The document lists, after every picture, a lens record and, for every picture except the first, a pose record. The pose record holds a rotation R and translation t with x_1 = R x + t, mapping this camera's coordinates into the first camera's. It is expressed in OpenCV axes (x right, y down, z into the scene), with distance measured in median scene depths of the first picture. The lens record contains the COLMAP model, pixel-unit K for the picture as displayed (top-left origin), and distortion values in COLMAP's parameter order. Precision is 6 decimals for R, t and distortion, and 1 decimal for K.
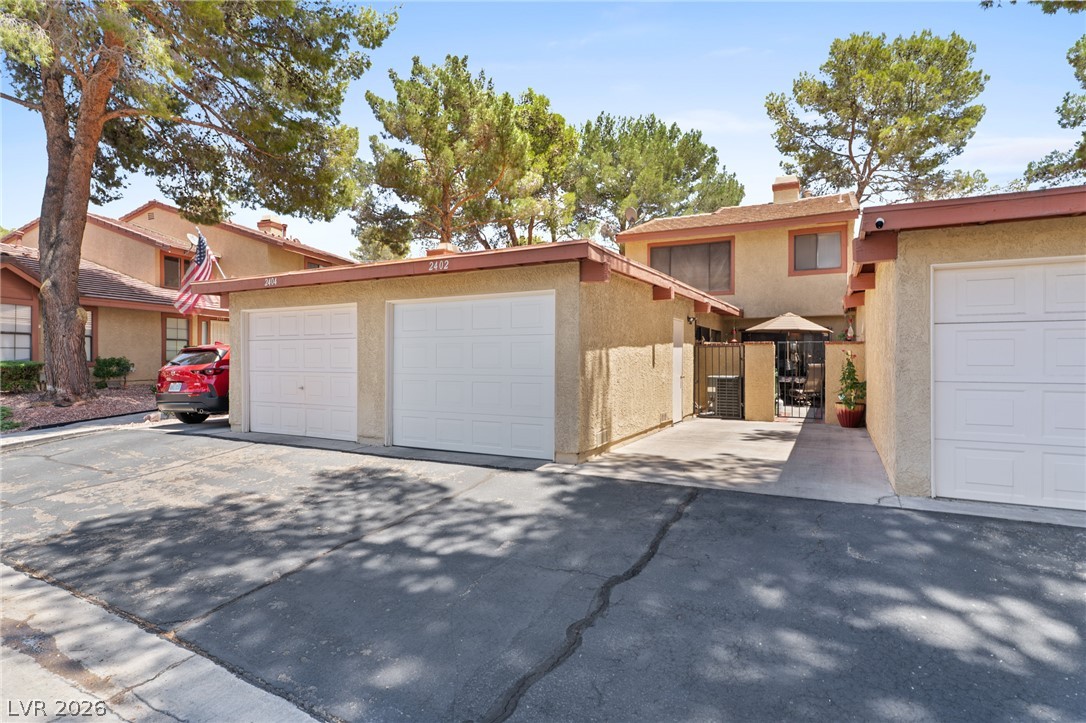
lens RADIAL K [[545.2, 0, 540.9], [0, 545.2, 360.2], [0, 0, 1]] dist [-0.008405, 0.002973]
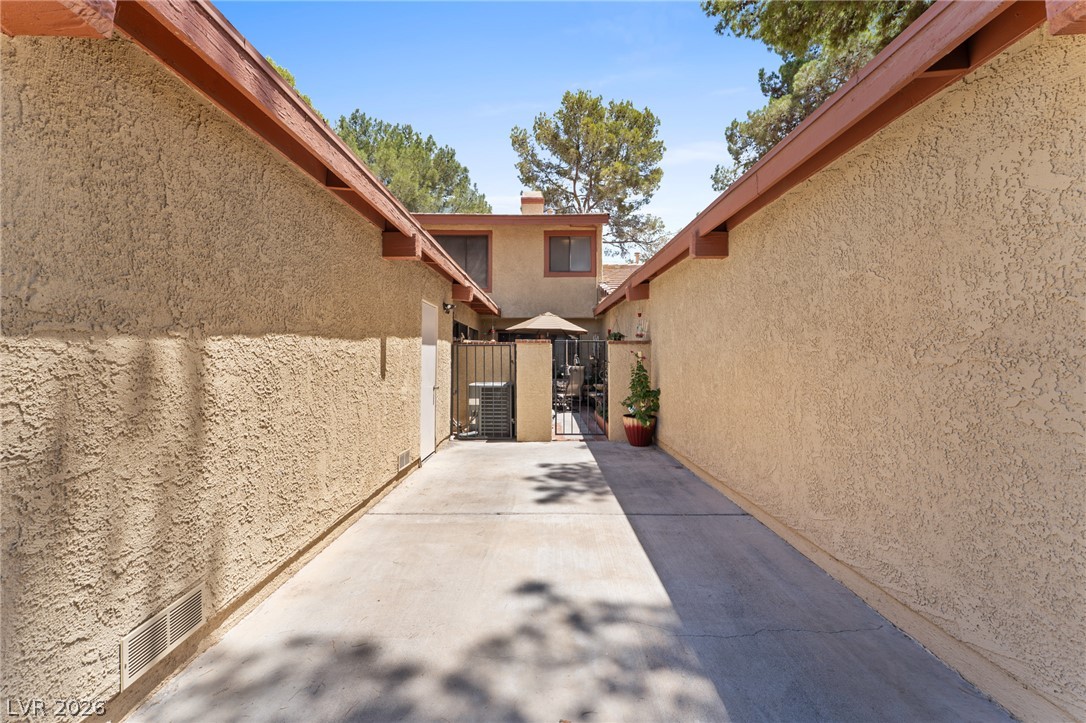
lens RADIAL K [[440.5, 0, 538.5], [0, 440.5, 352.9], [0, 0, 1]] dist [0.002298, -0.000778]
pose [[0.887374, 0.006189, 0.461009, 0.114643], [0.001873, 0.999853, -0.017029, -0.003938], [-0.461047, 0.015975, 0.887232, 0.433135]]
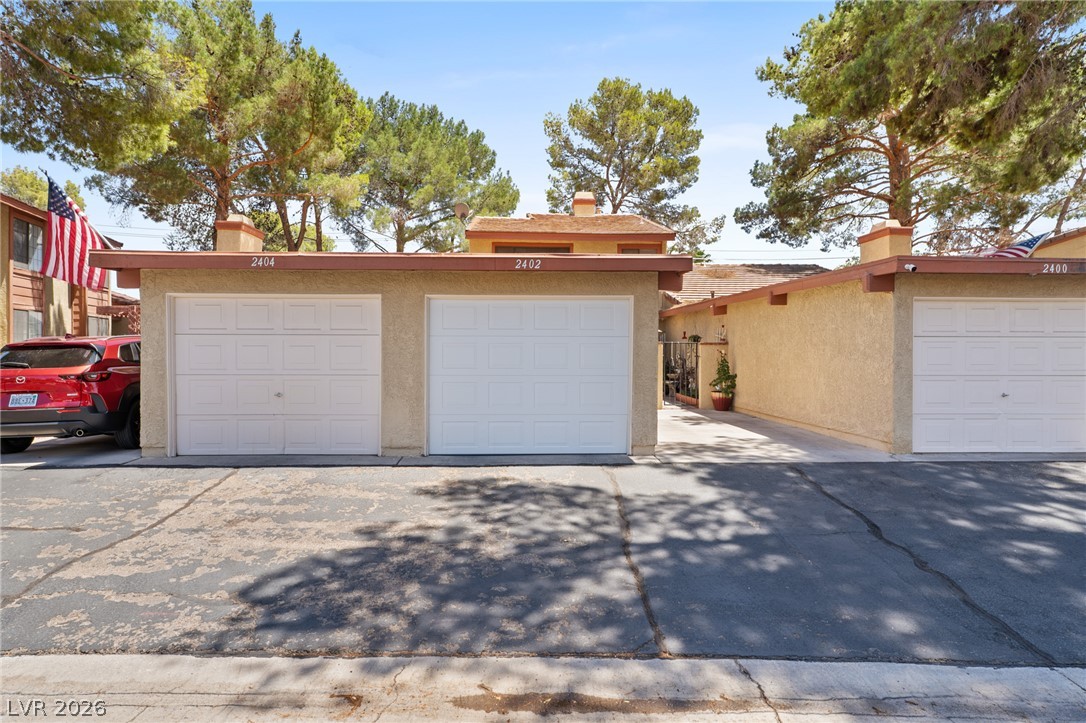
lens RADIAL K [[555.4, 0, 533.8], [0, 555.4, 357.9], [0, 0, 1]] dist [-0.002689, -0.003038]
pose [[0.873087, -0.003468, 0.487553, -0.401644], [-0.001231, 0.999956, 0.009318, -0.009410], [-0.487564, -0.008736, 0.873044, 0.077606]]
